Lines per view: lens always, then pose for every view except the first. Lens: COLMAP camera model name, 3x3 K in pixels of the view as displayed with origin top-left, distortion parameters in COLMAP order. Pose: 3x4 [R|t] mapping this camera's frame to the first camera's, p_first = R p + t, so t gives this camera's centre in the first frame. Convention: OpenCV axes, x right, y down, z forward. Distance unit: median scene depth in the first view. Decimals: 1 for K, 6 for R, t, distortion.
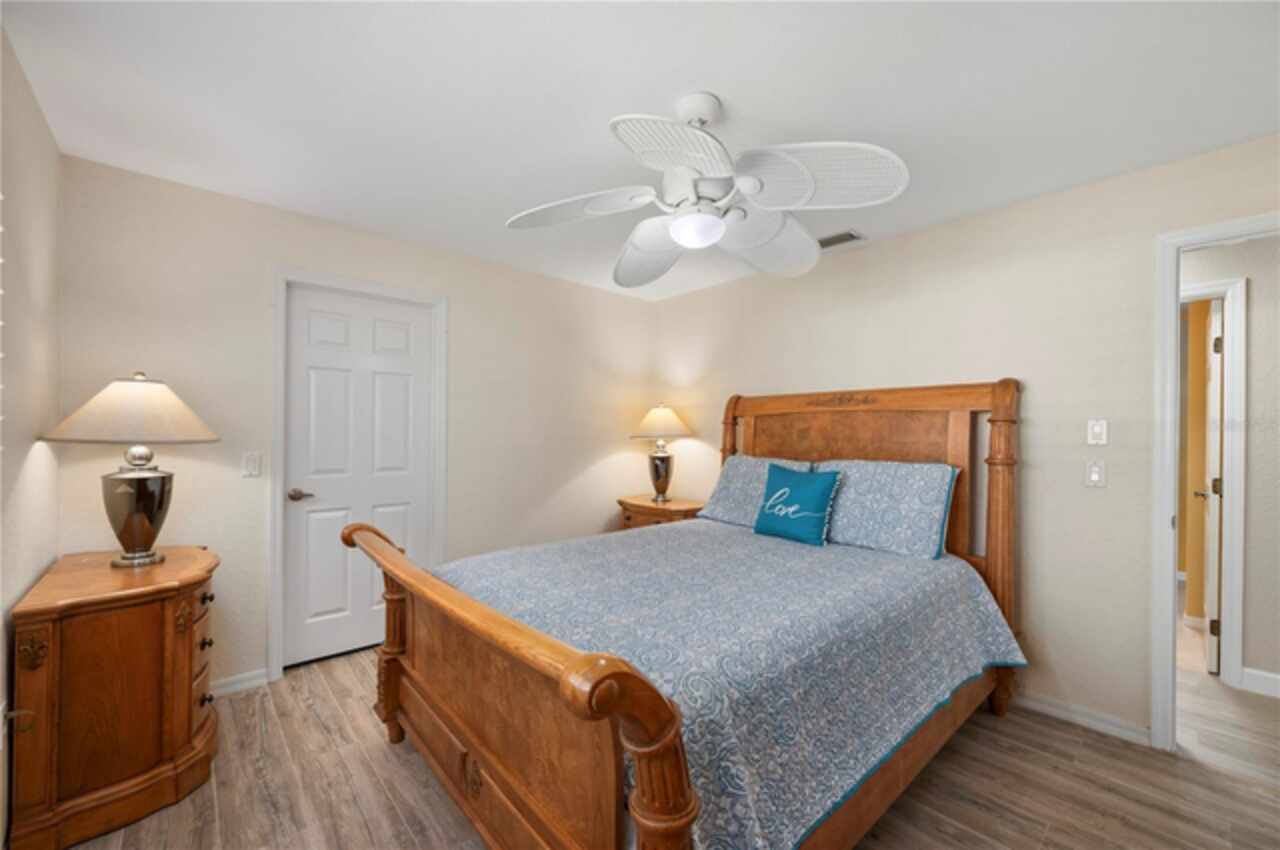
lens RADIAL K [[510.3, 0, 640.4], [0, 510.3, 437.8], [0, 0, 1]] dist [0.000064, 0.000016]
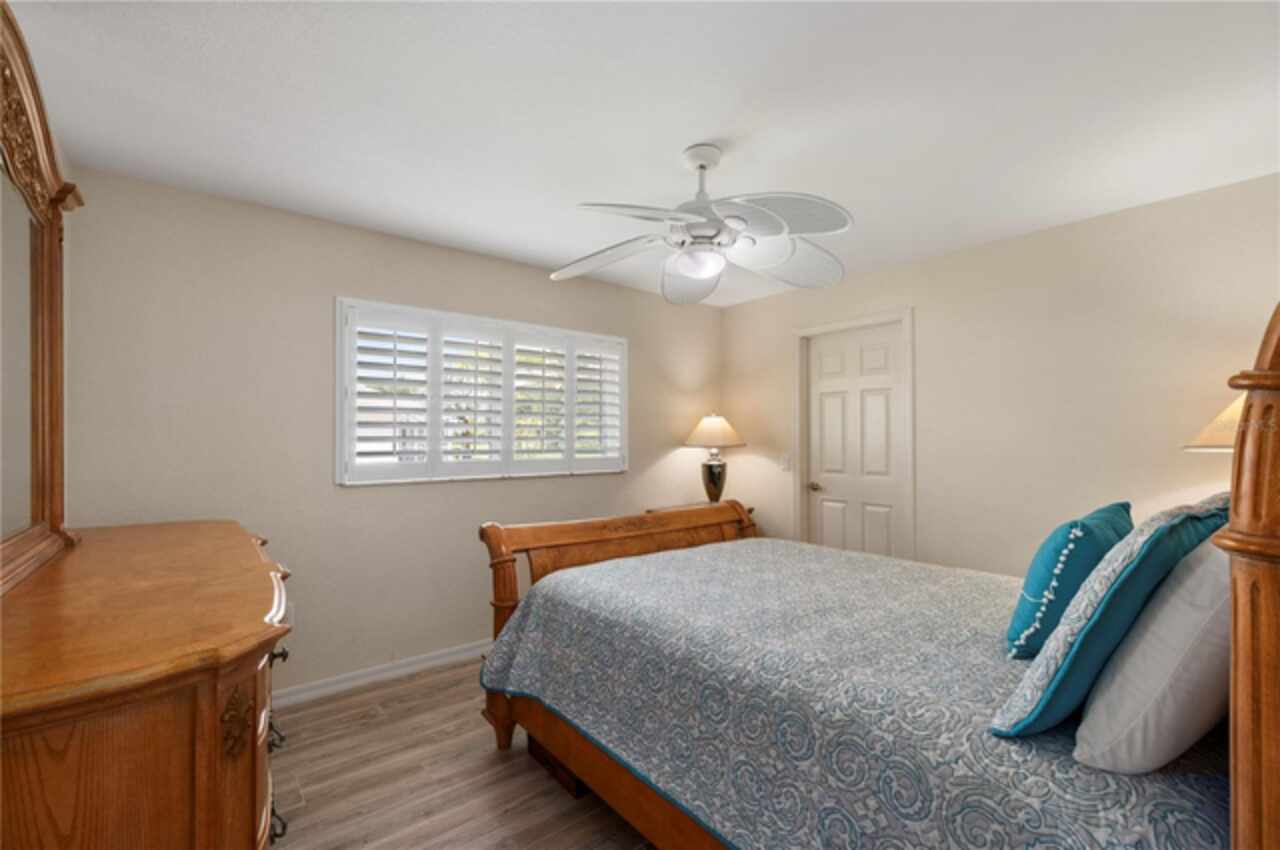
lens RADIAL K [[545.7, 0, 638.7], [0, 545.7, 422.5], [0, 0, 1]] dist [-0.000091, 0.000540]
pose [[-0.052859, -0.033295, -0.998047, 0.910907], [-0.005654, 0.999438, -0.033042, -0.011228], [0.998586, 0.003896, -0.053018, 0.651645]]
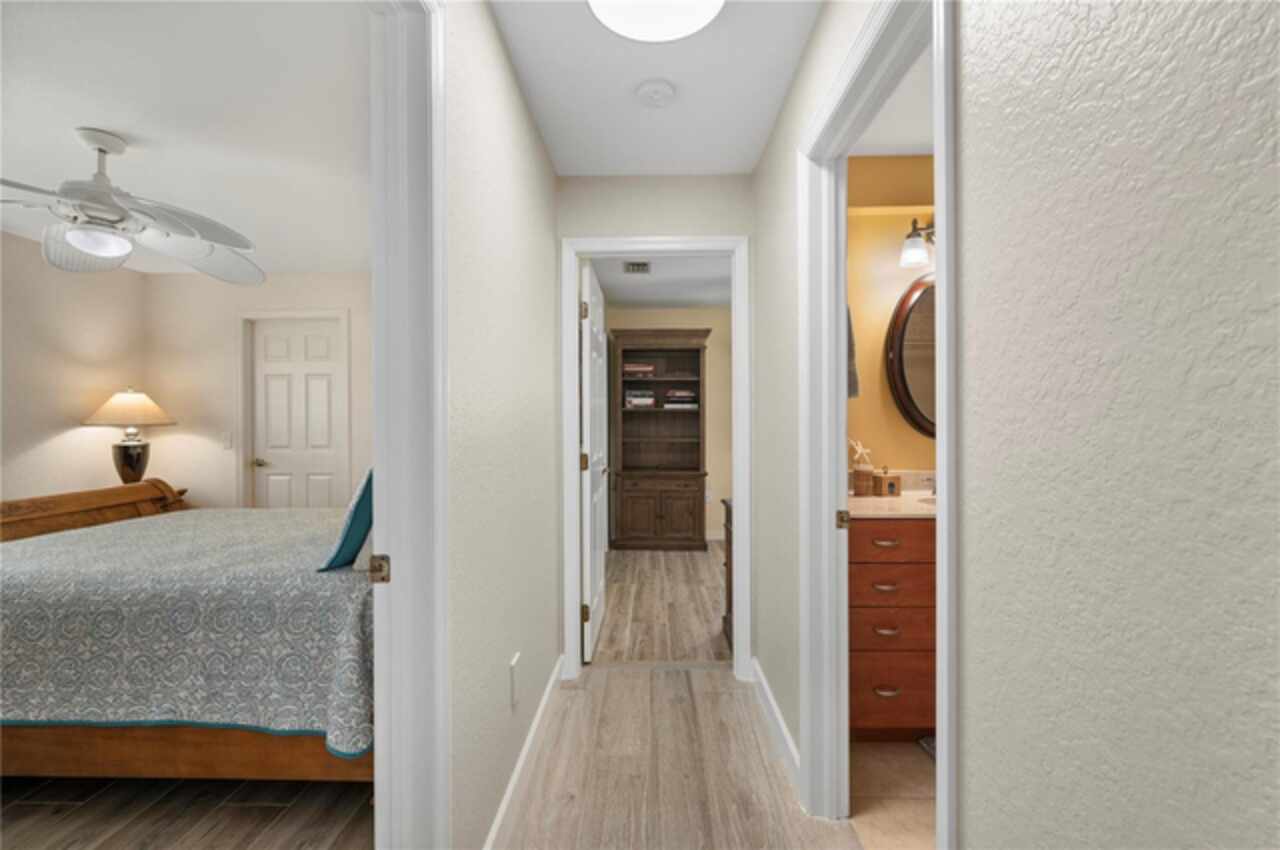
lens RADIAL K [[545.7, 0, 638.7], [0, 545.7, 422.5], [0, 0, 1]] dist [-0.000091, 0.000540]
pose [[0.726489, -0.008289, -0.687128, 1.303808], [0.003762, 0.999960, -0.008086, 0.015068], [0.687168, 0.003290, 0.726491, 0.660207]]
